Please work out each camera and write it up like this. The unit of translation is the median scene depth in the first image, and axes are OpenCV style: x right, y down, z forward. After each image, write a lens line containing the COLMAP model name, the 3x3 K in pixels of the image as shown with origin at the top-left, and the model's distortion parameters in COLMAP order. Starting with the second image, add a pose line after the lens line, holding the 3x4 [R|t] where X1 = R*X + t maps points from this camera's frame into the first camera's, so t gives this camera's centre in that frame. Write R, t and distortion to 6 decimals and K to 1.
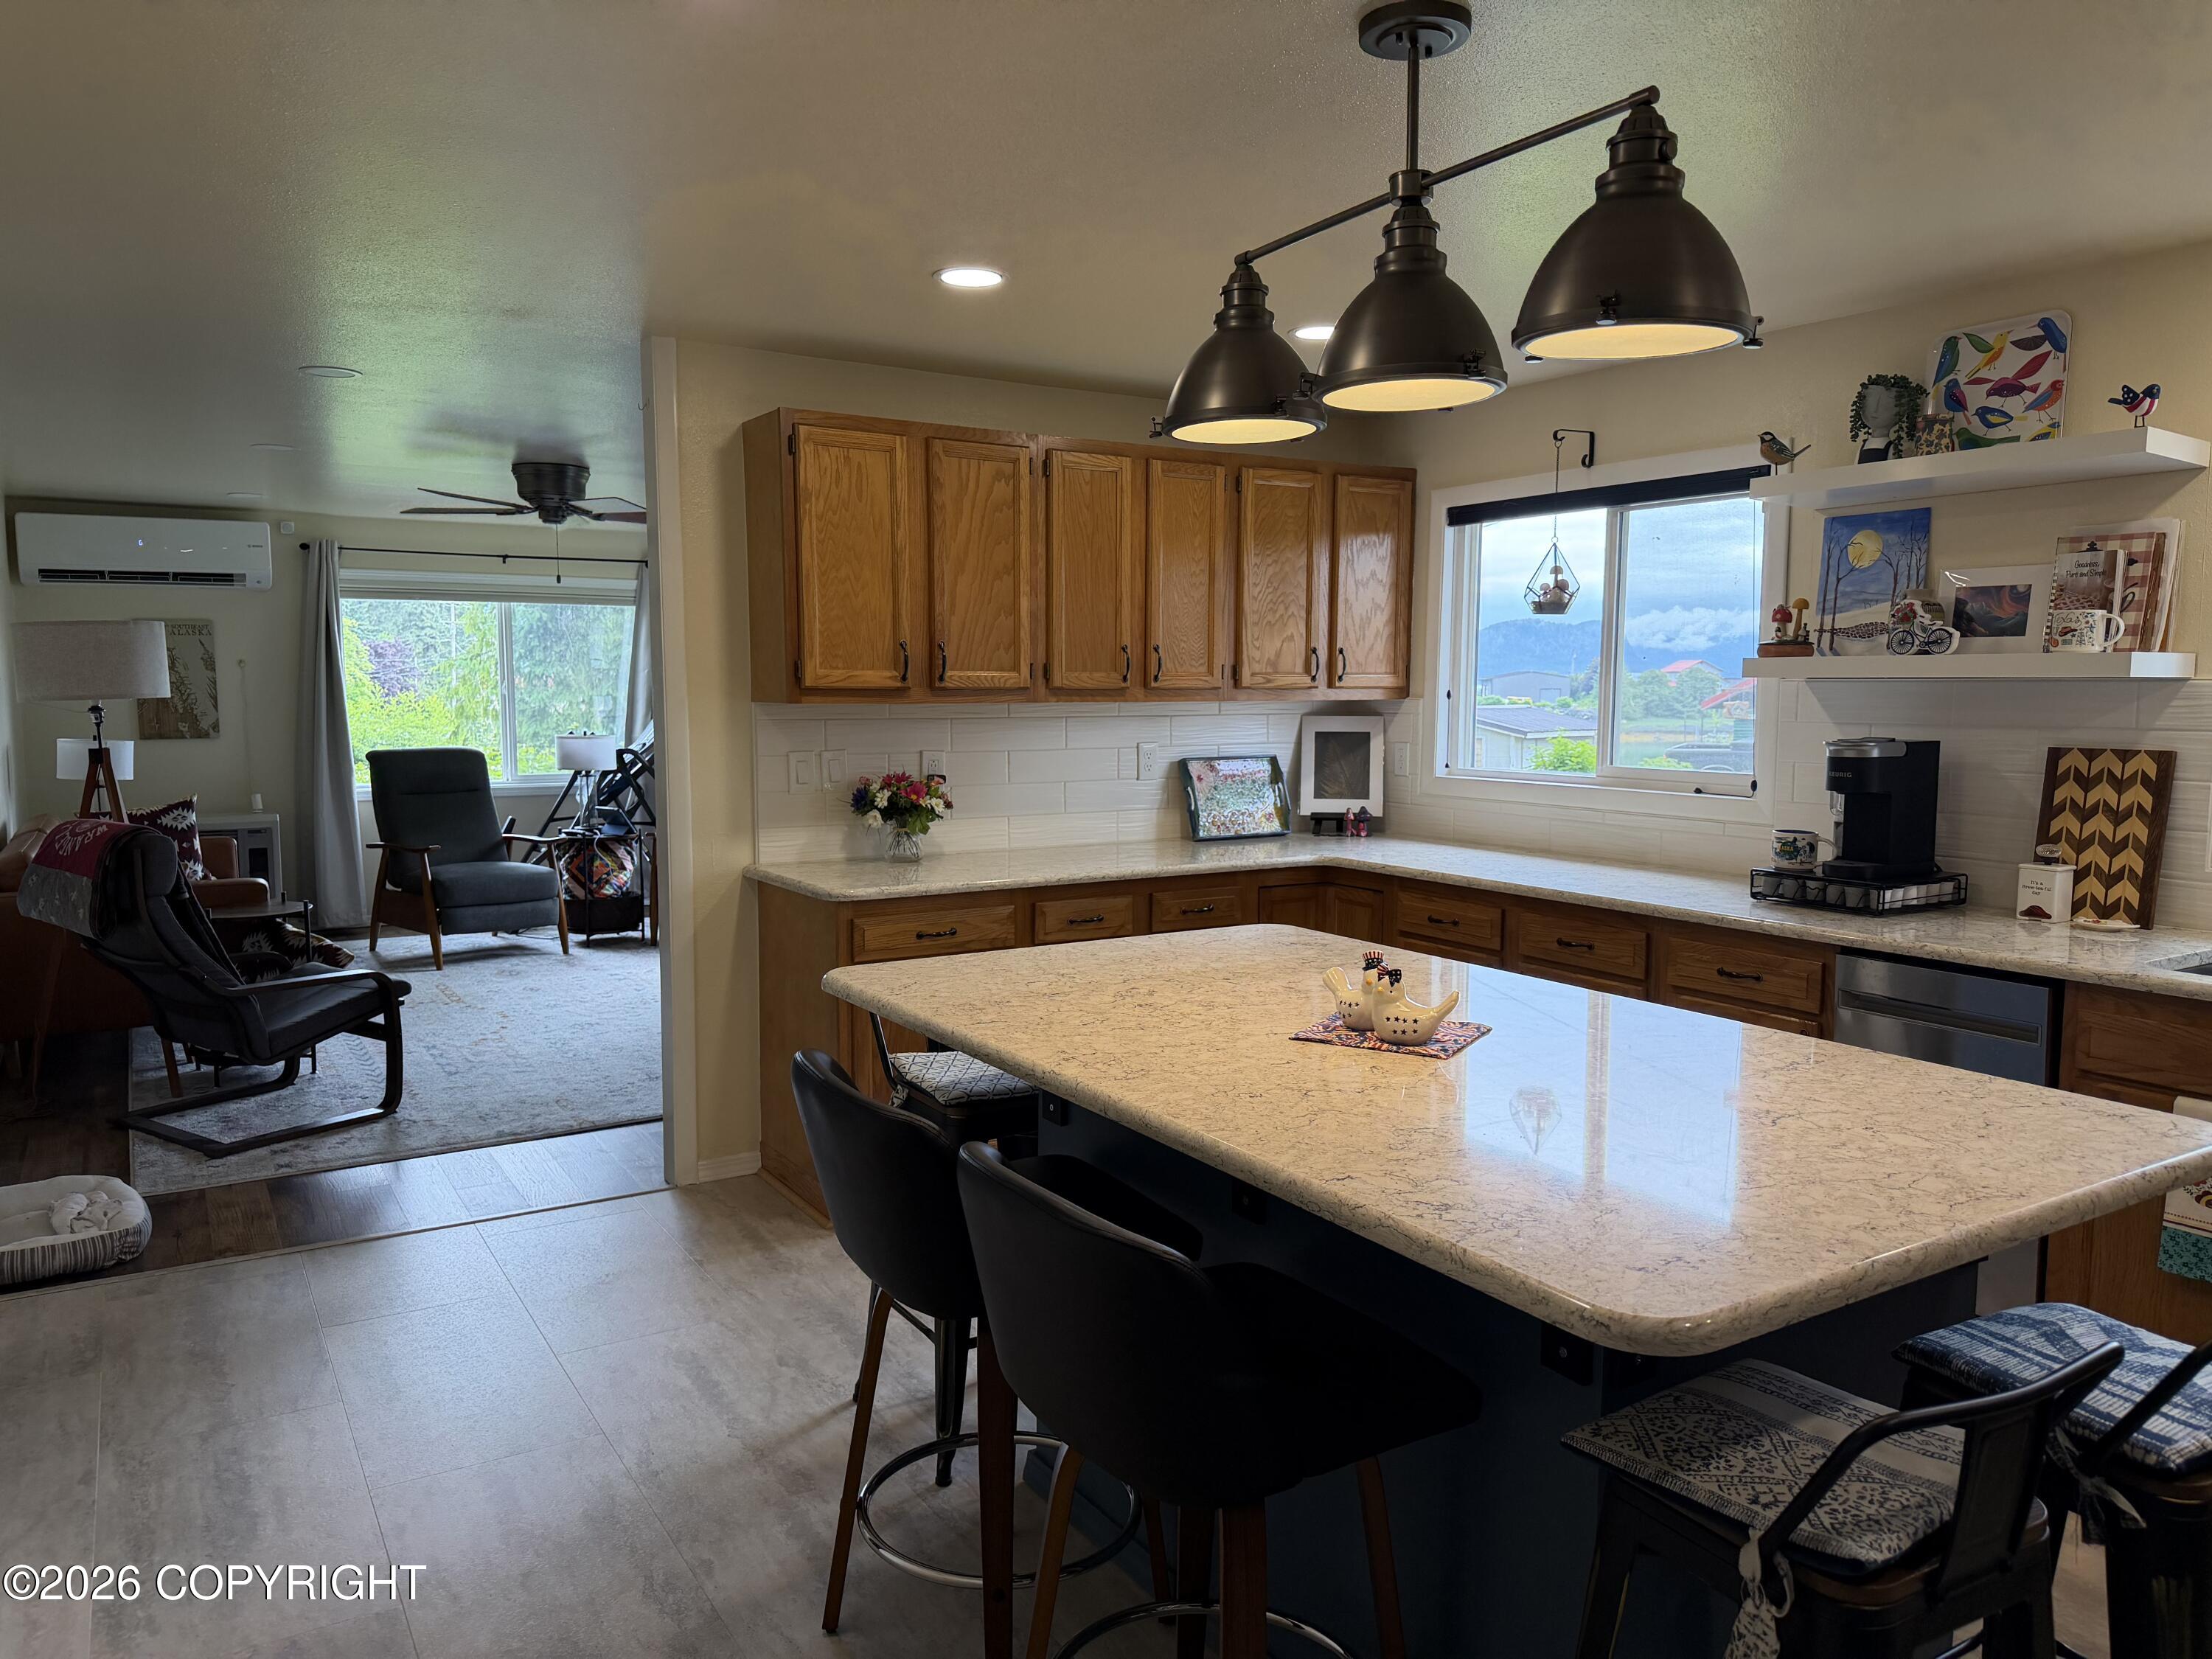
lens RADIAL K [[1524.3, 0, 1118.1], [0, 1524.3, 833.3], [0, 0, 1]] dist [-0.010934, -0.012562]
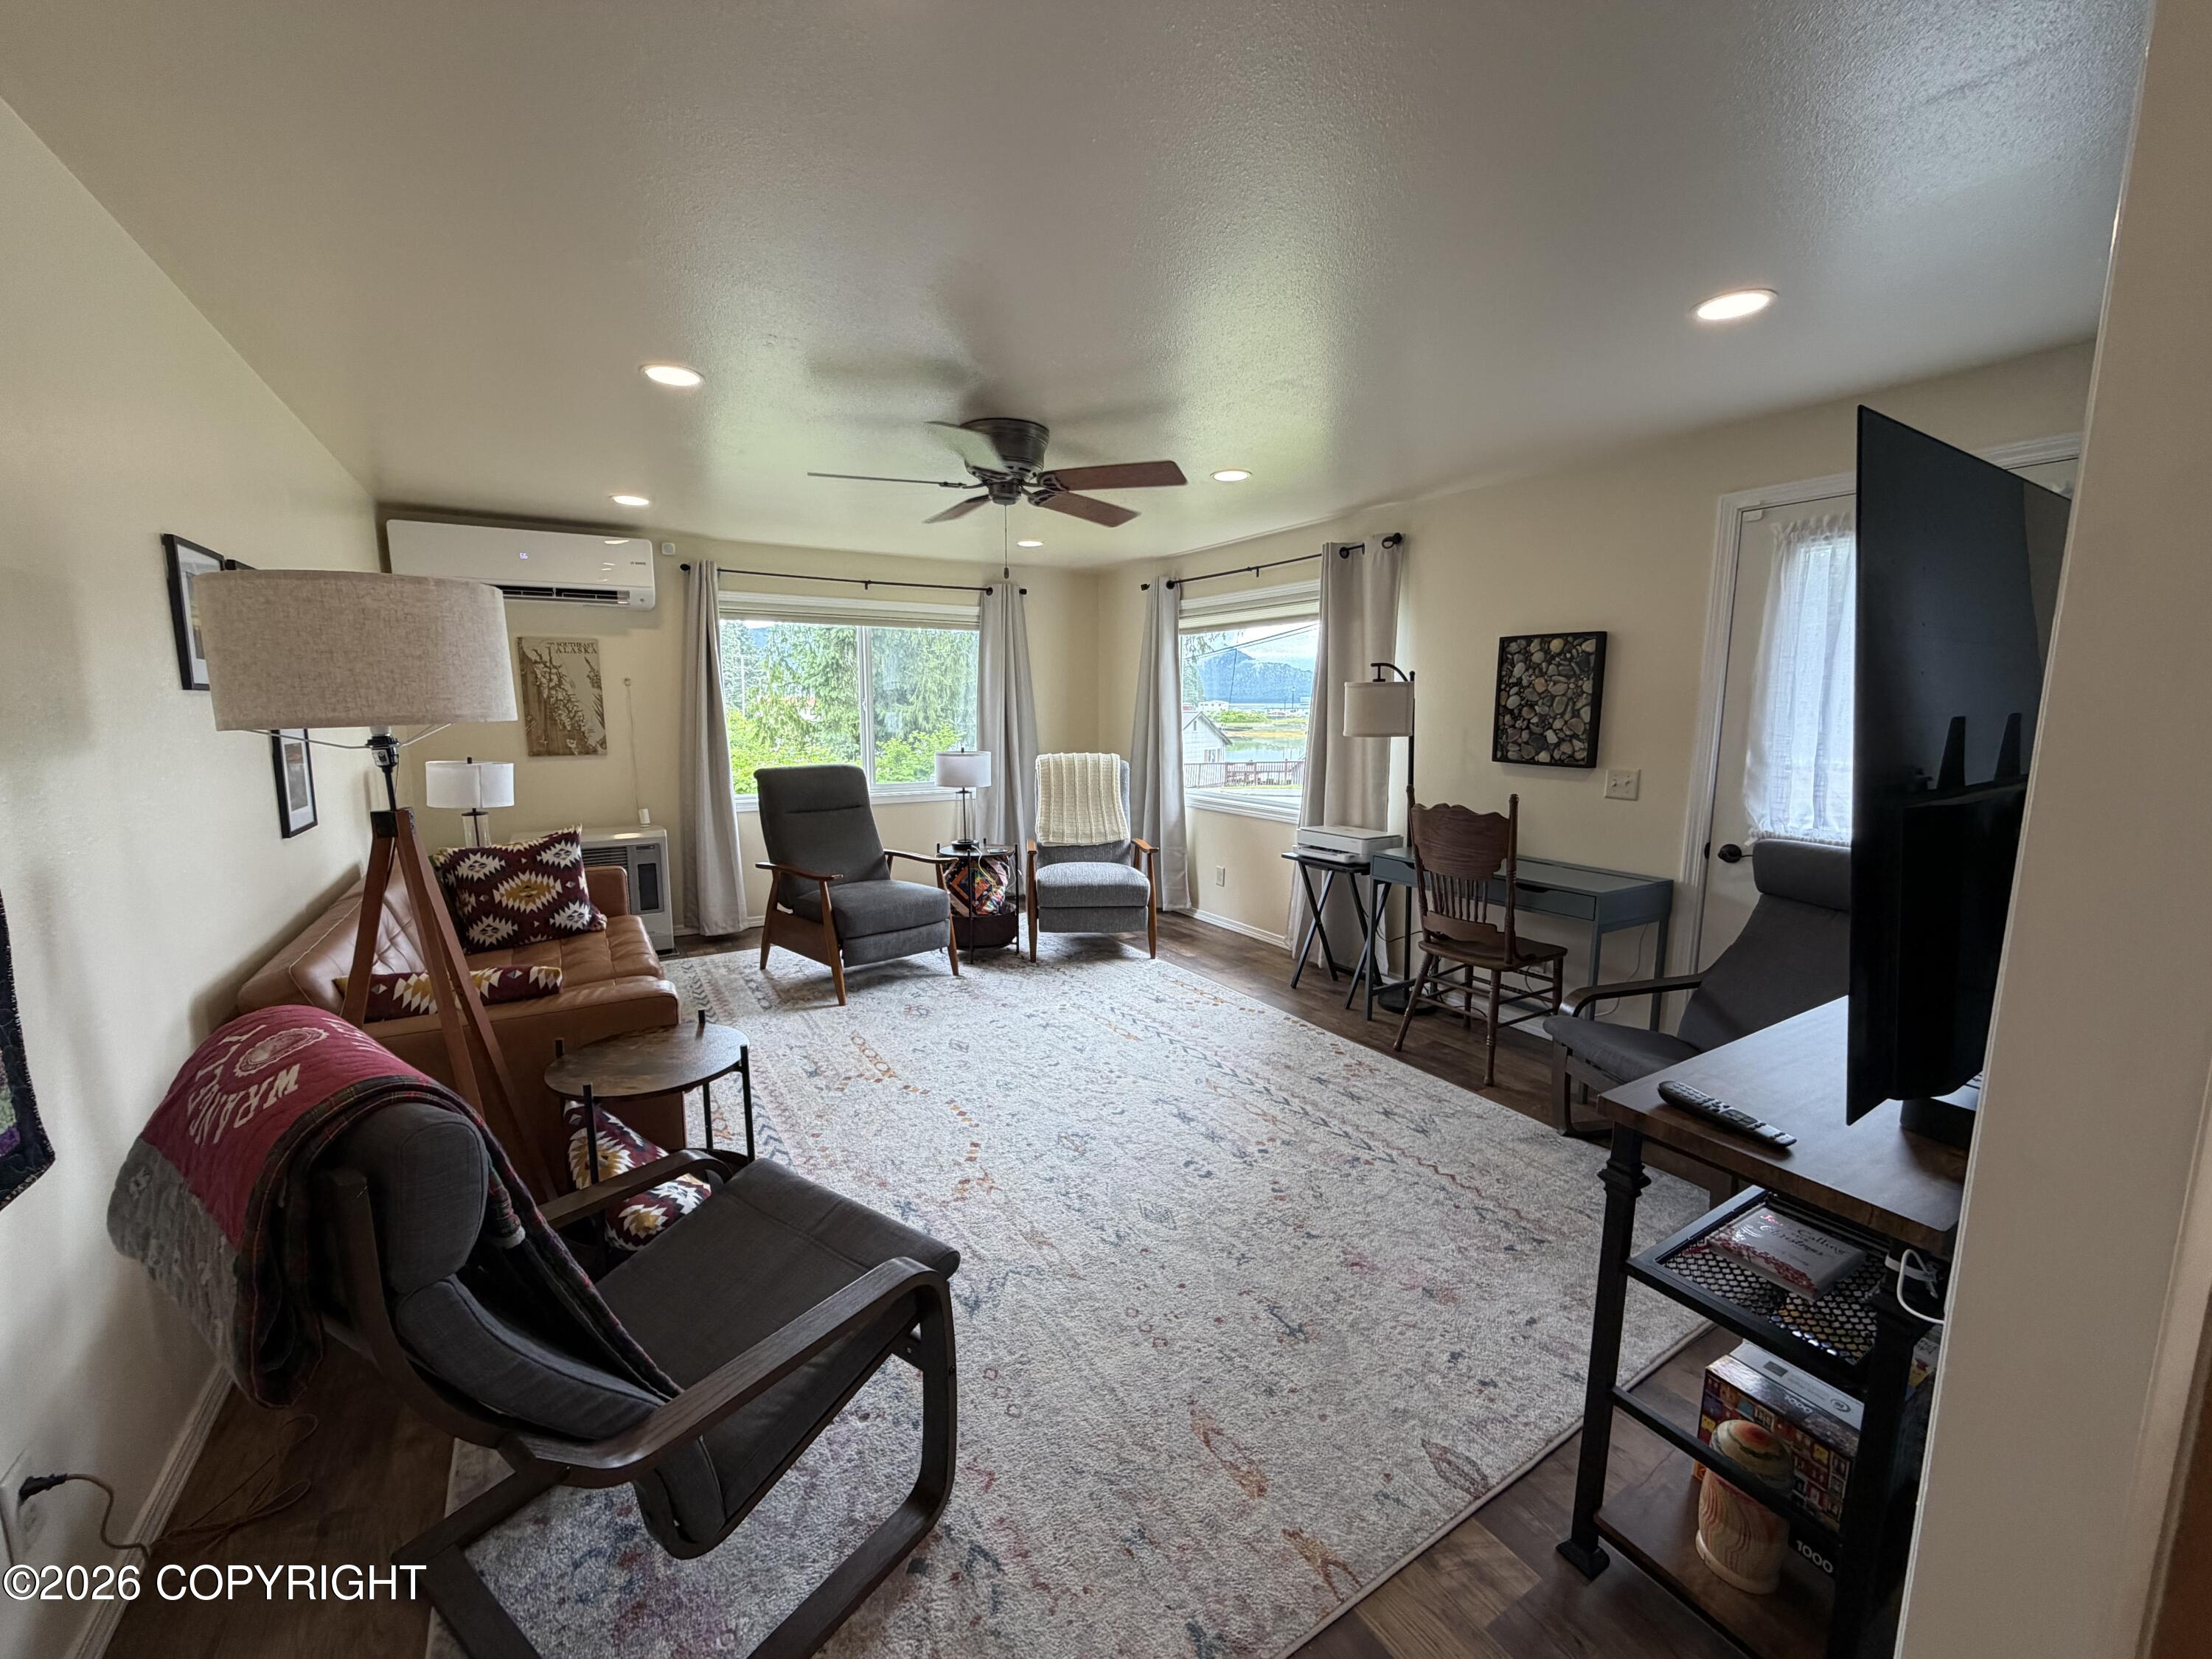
lens RADIAL K [[886.8, 0, 1101.5], [0, 886.8, 829.4], [0, 0, 1]] dist [-0.013970, -0.000093]
pose [[0.999561, 0.003824, -0.029374, -0.239154], [-0.002570, 0.999089, 0.042601, -0.038412], [0.029511, -0.042507, 0.998660, 0.408774]]
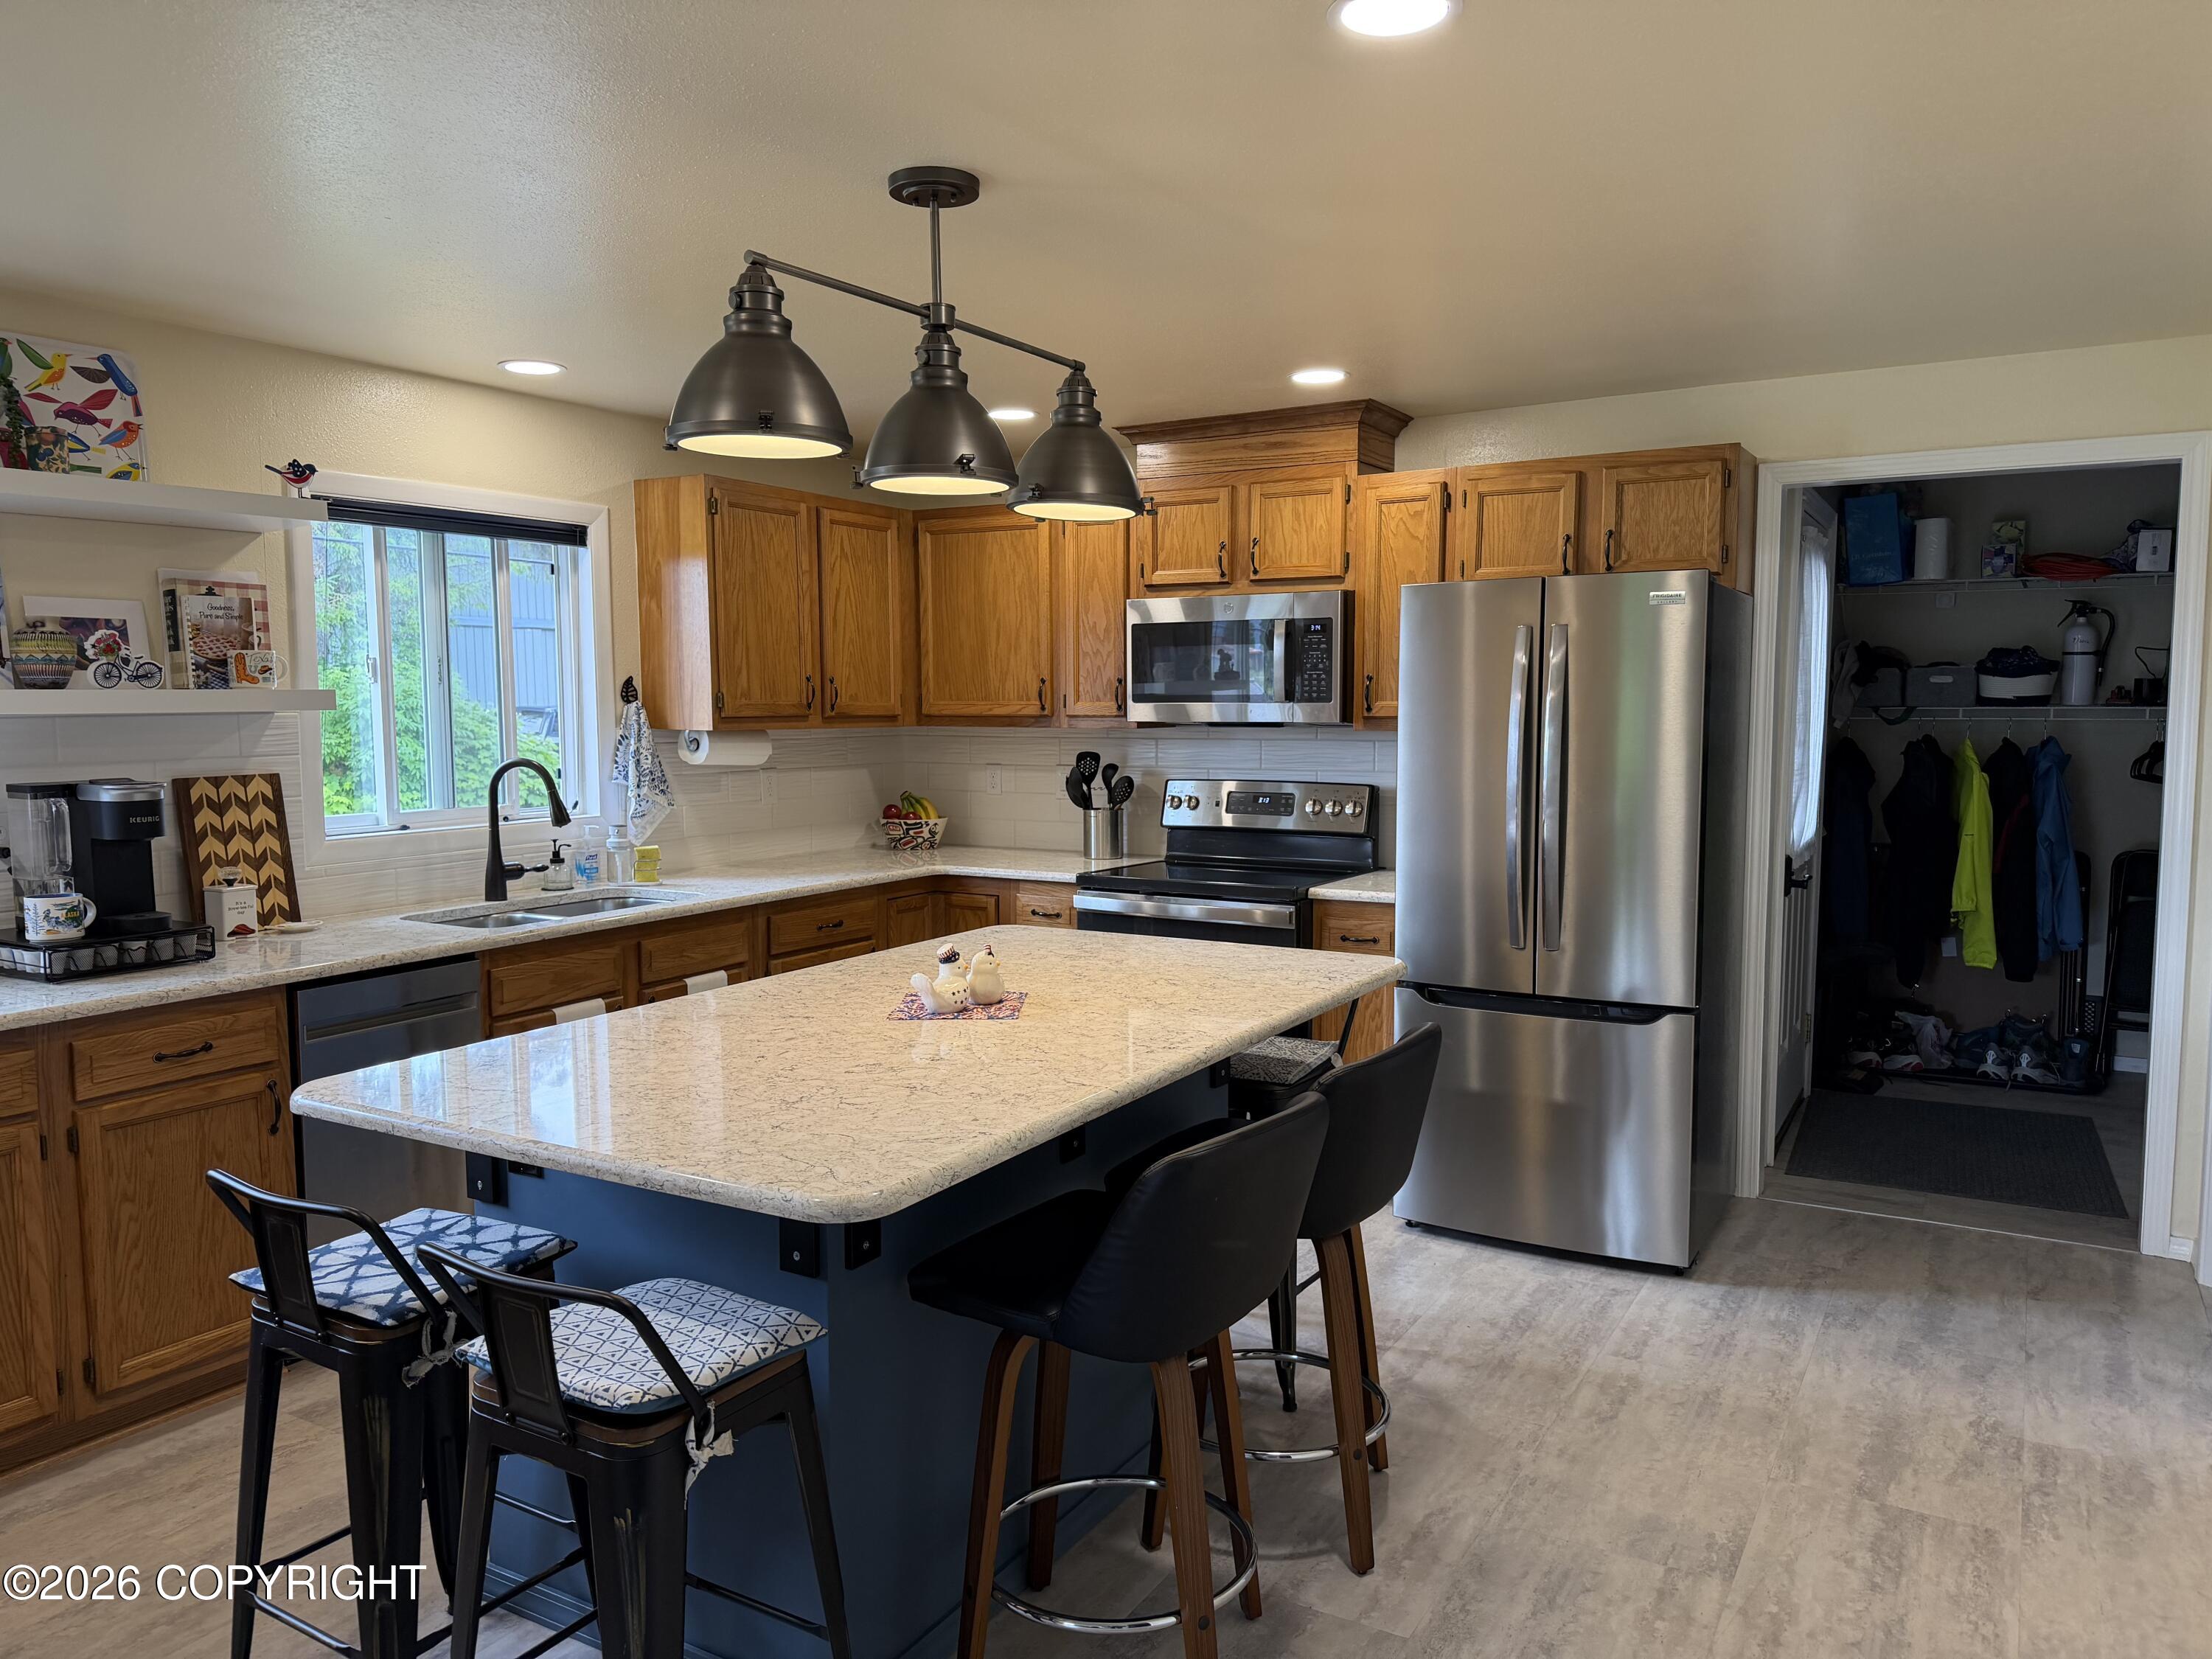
lens RADIAL K [[1524.3, 0, 1110.7], [0, 1524.3, 830.5], [0, 0, 1]] dist [-0.010934, -0.012562]
pose [[-0.444766, -0.076291, 0.892392, -0.689090], [0.092646, 0.987102, 0.130562, -0.112240], [-0.890842, 0.140746, -0.431961, 1.010650]]
